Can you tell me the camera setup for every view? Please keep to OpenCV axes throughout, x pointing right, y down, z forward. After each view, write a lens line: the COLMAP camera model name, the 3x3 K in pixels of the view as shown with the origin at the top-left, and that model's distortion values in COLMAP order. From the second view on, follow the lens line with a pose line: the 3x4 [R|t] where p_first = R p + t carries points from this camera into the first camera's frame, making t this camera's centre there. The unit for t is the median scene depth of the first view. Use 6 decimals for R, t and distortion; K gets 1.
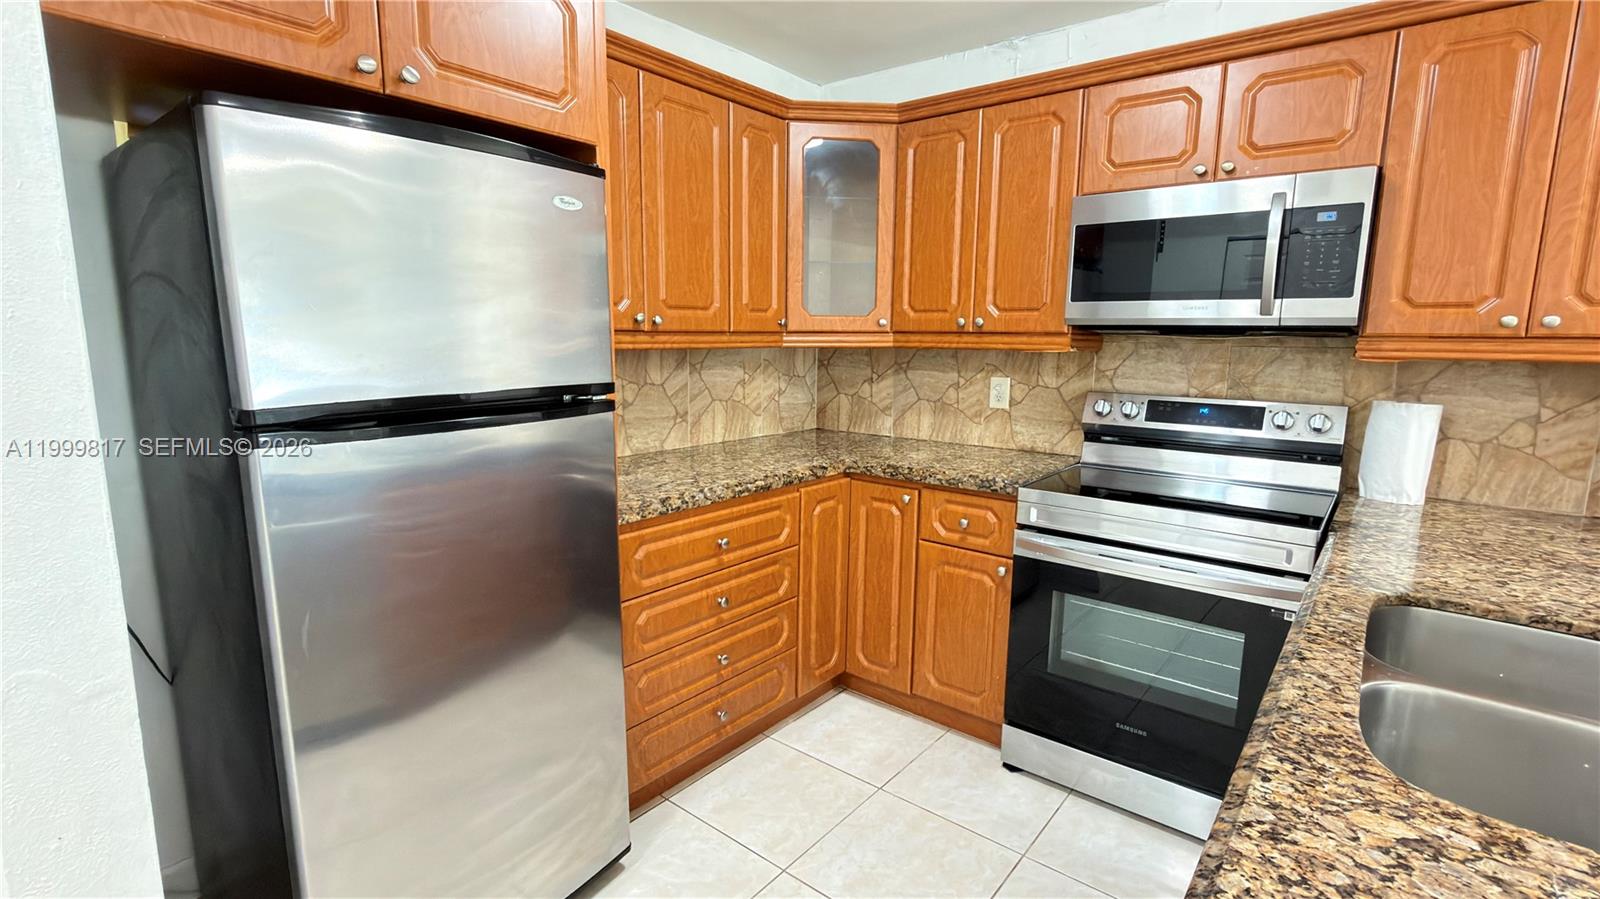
lens RADIAL K [[737.9, 0, 798.3], [0, 737.9, 450.6], [0, 0, 1]] dist [0.001296, -0.000205]
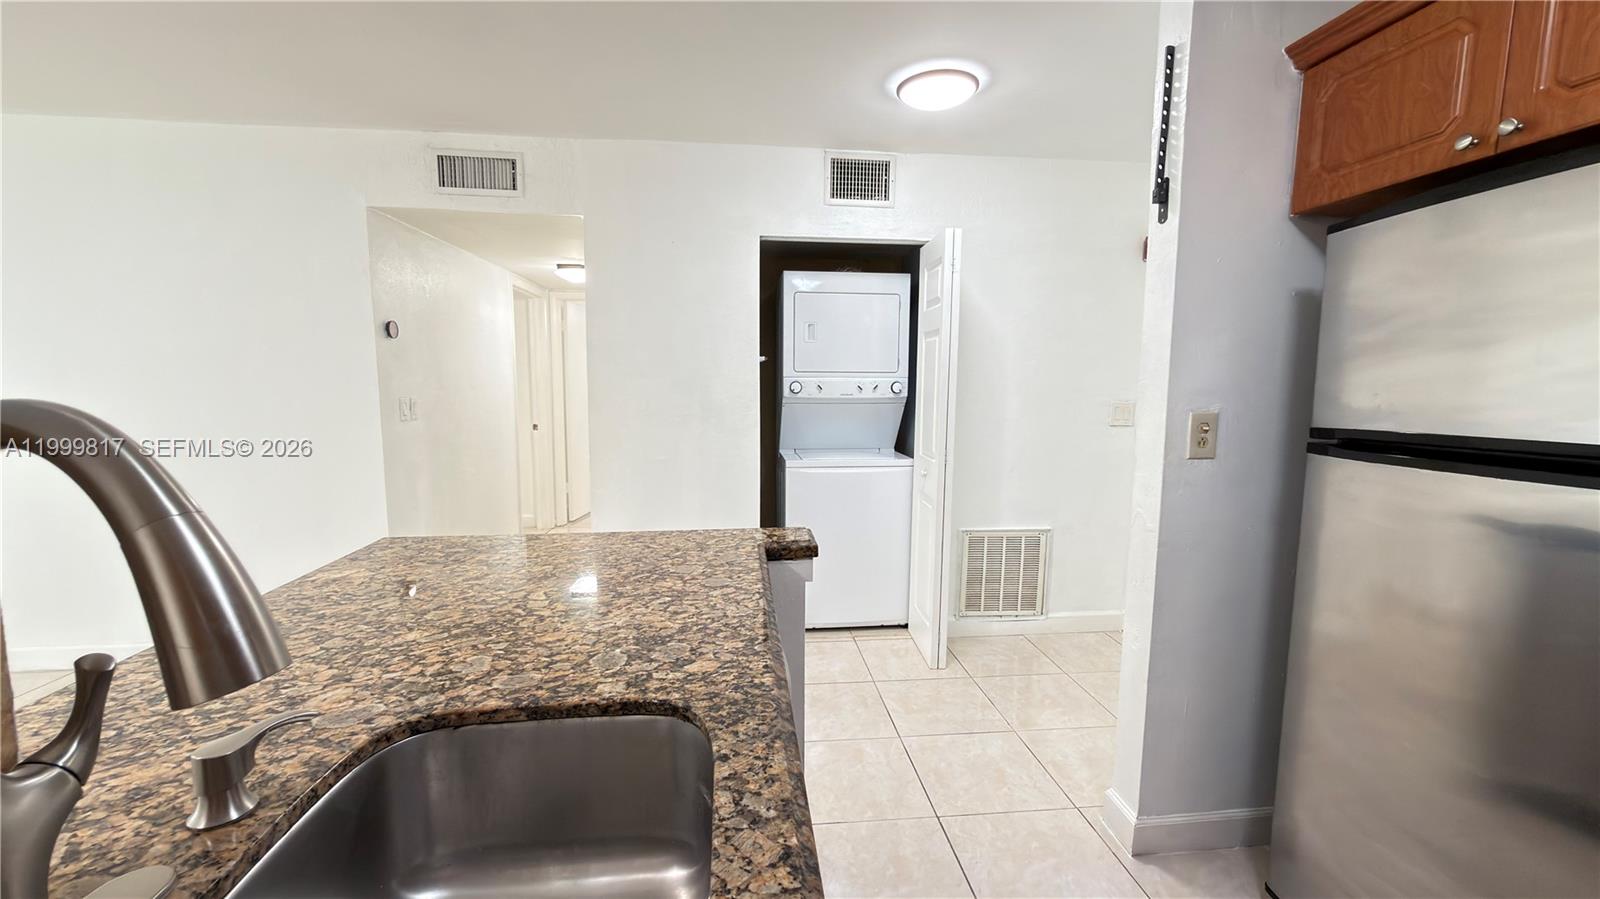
lens RADIAL K [[638.5, 0, 800.0], [0, 638.5, 446.8], [0, 0, 1]] dist [0.001205, -0.000260]
pose [[-0.709507, 0.058080, -0.702301, 0.470017], [-0.128682, 0.969163, 0.210152, -0.078487], [0.692850, 0.239477, -0.680154, 0.586288]]
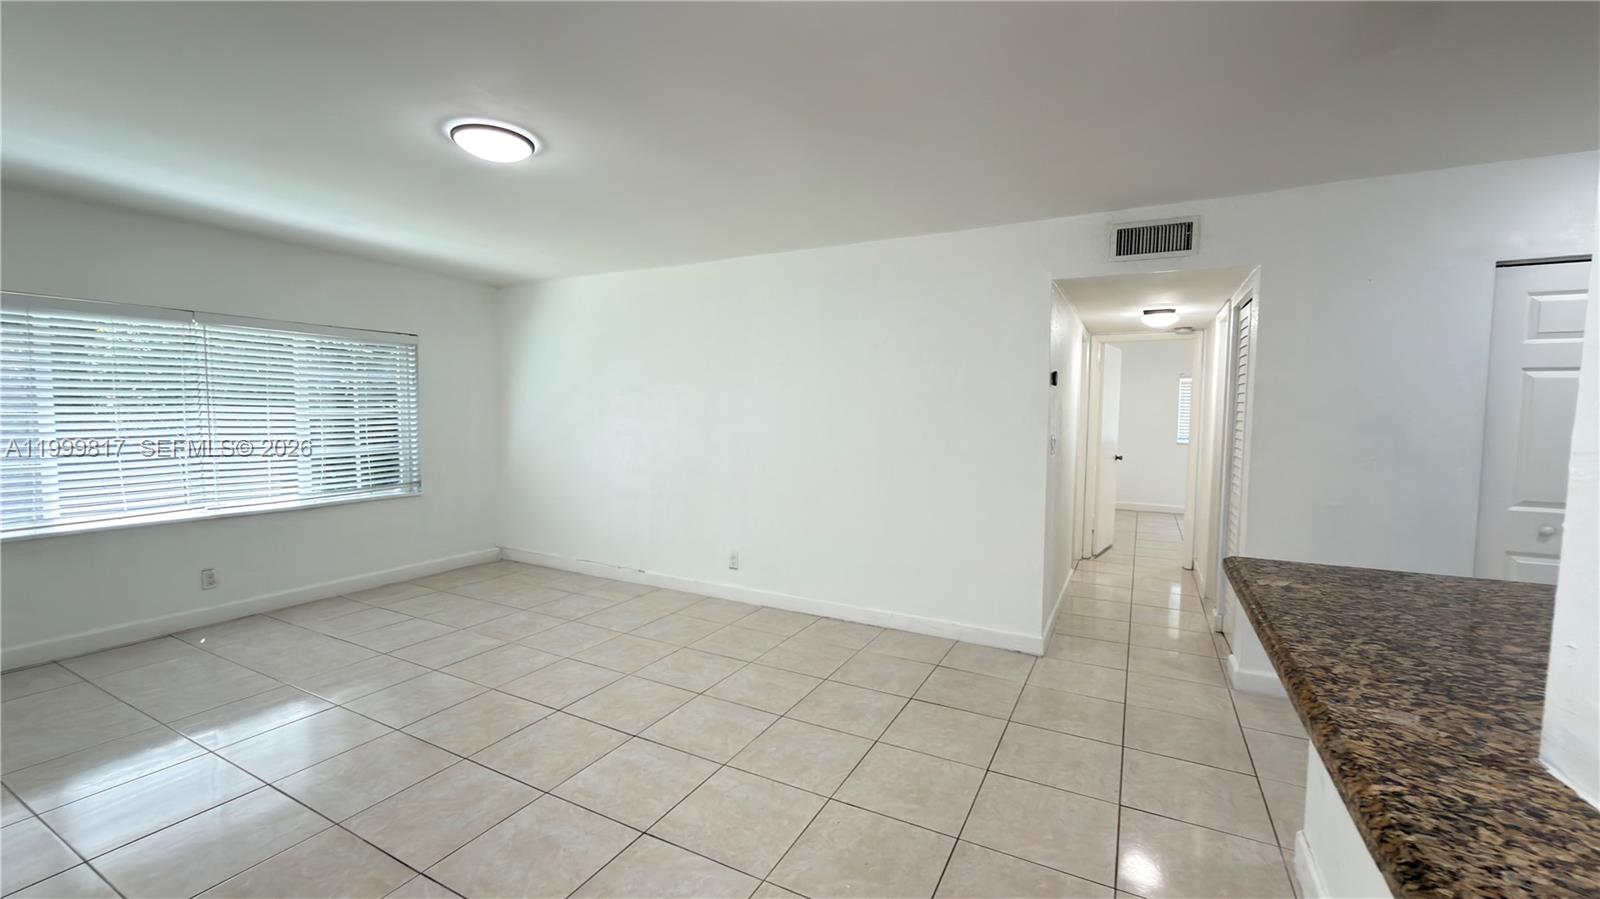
lens RADIAL K [[638.5, 0, 803.3], [0, 638.5, 448.2], [0, 0, 1]] dist [0.001205, -0.000260]
pose [[-0.981582, -0.009552, -0.190800, 1.043737], [-0.051077, 0.975513, 0.213930, -0.066218], [0.184084, 0.219736, -0.958034, 0.486012]]
